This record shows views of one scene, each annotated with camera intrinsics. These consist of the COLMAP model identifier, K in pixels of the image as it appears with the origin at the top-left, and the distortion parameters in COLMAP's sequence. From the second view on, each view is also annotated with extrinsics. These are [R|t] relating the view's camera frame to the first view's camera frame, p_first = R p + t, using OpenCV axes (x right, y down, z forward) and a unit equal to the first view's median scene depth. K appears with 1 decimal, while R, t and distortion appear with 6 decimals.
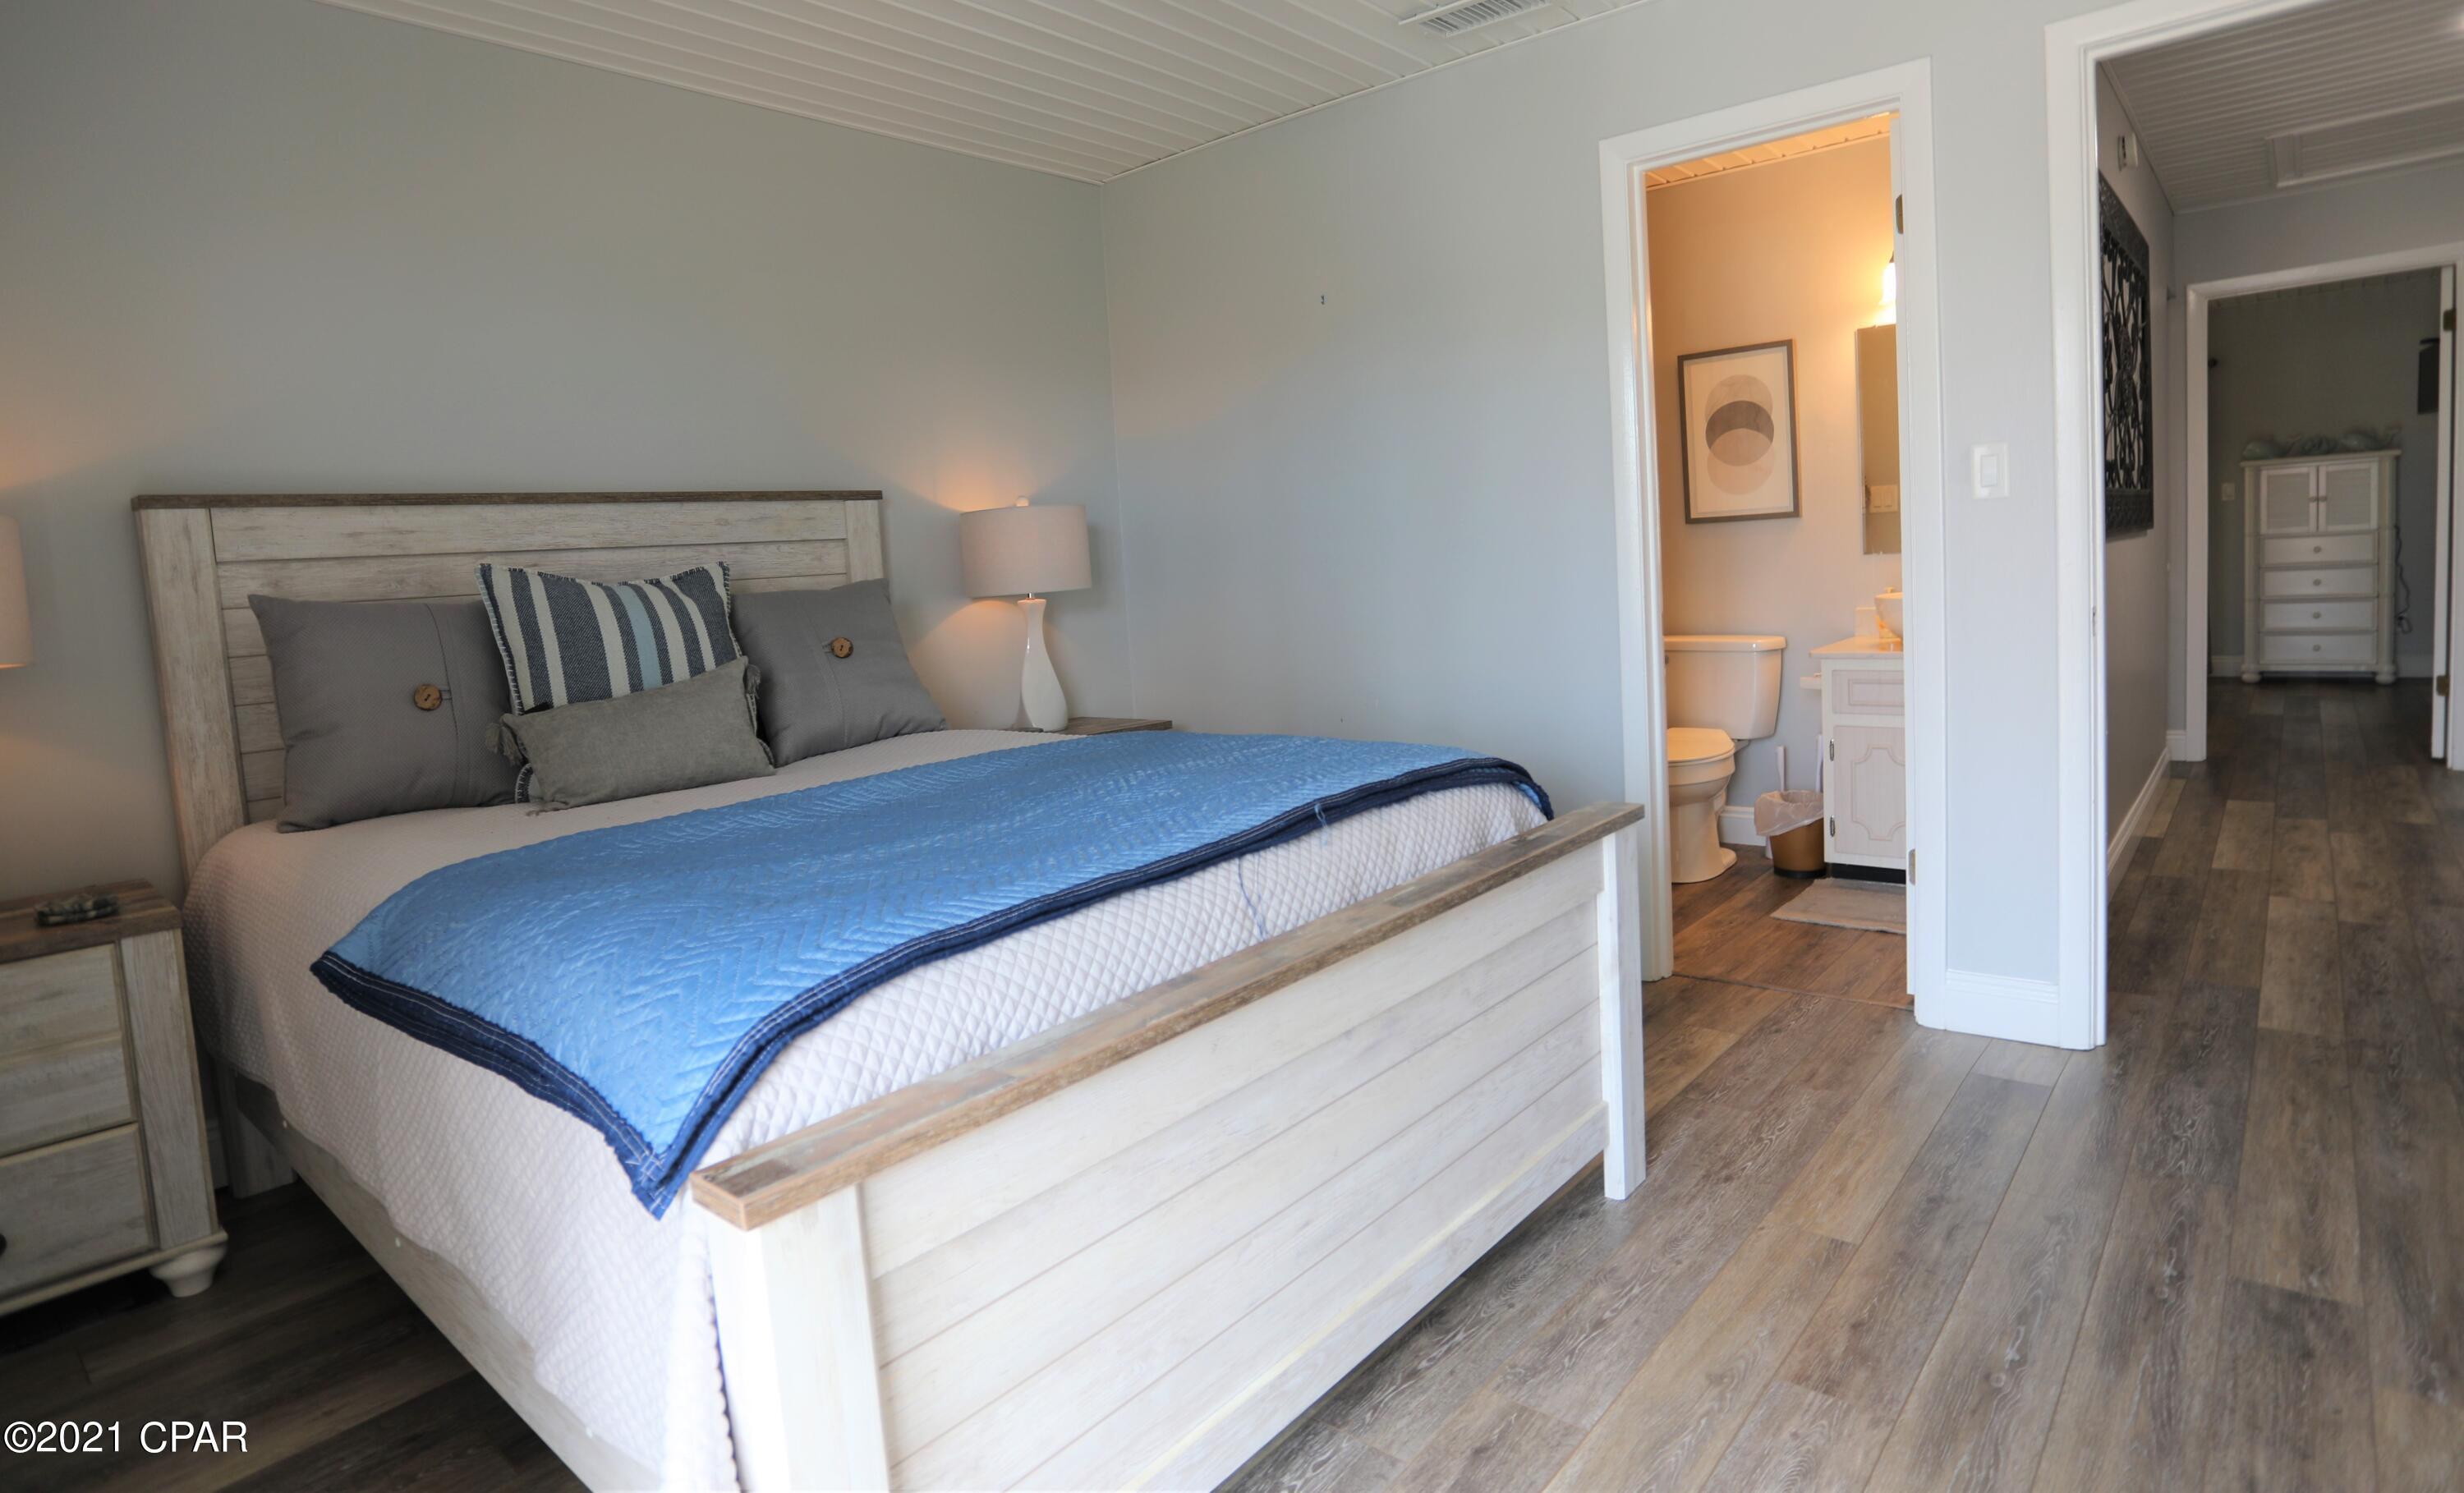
lens RADIAL K [[1285.2, 0, 1230.0], [0, 1285.2, 695.8], [0, 0, 1]] dist [-0.036318, 0.000140]
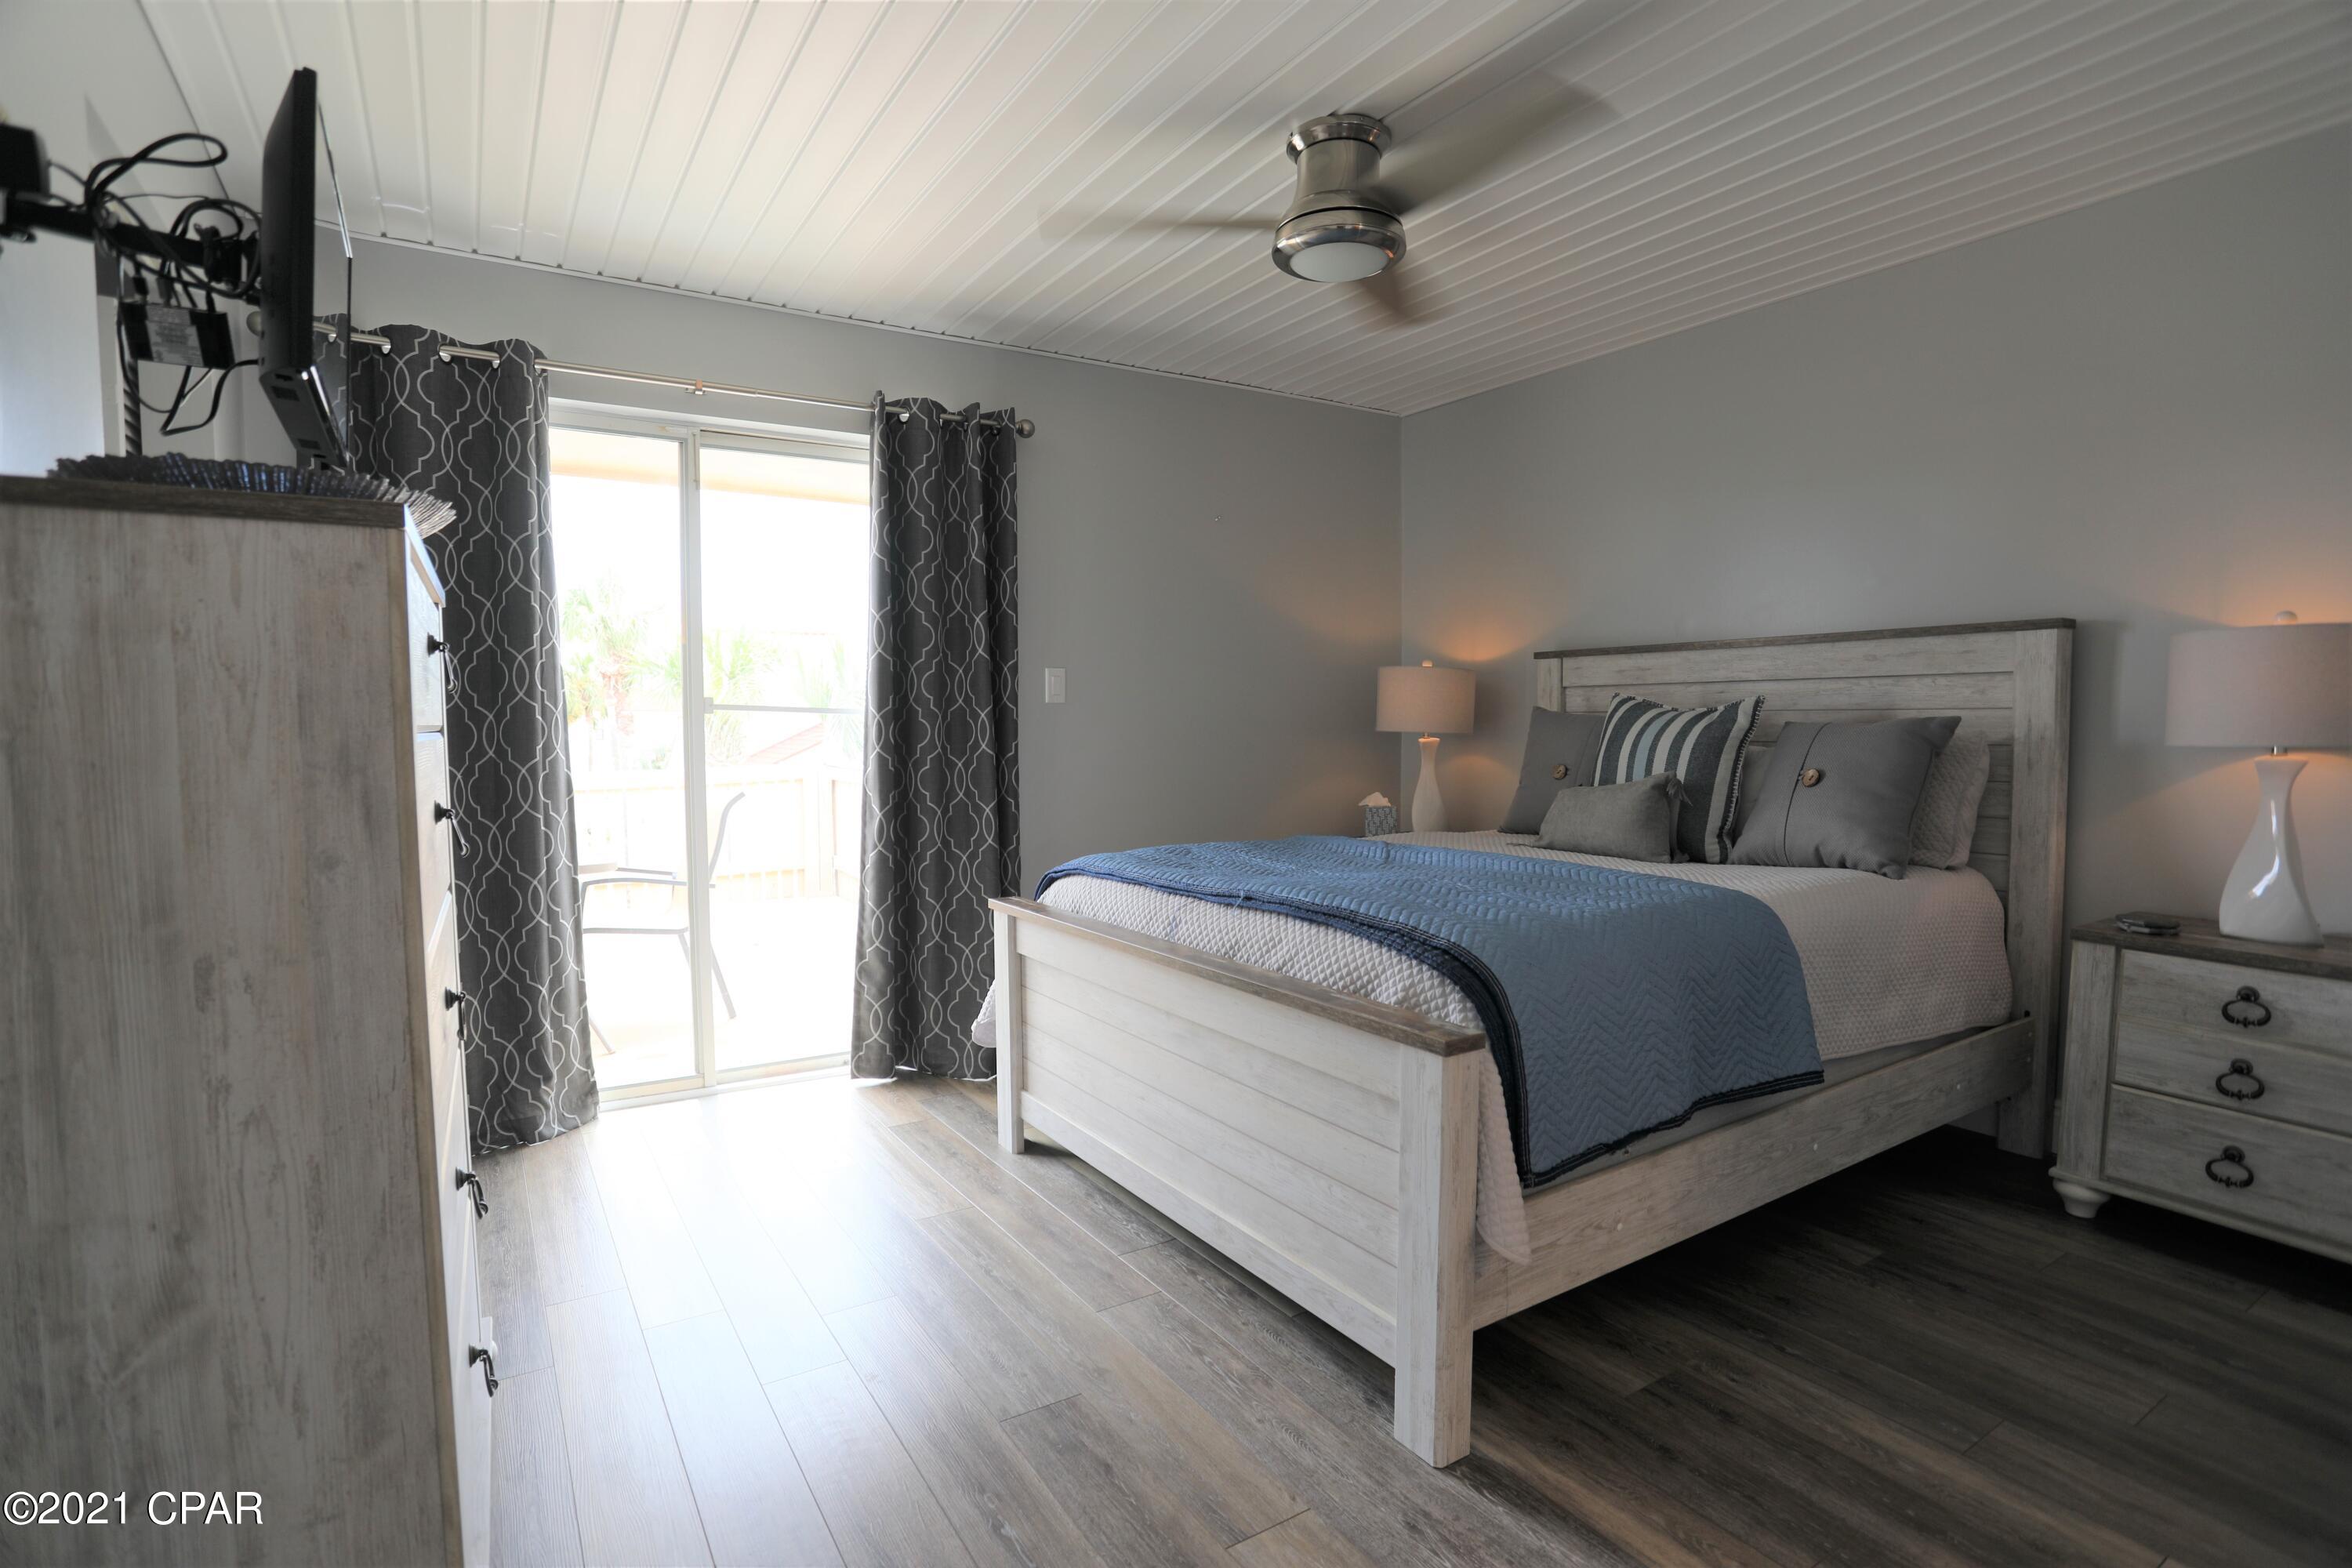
lens RADIAL K [[1122.6, 0, 1140.3], [0, 1122.6, 794.5], [0, 0, 1]] dist [-0.052654, 0.020557]
pose [[-0.302864, 0.125469, -0.944739, 1.163316], [-0.073649, 0.985250, 0.154460, -0.192030], [0.950184, 0.116360, -0.289156, 1.096410]]
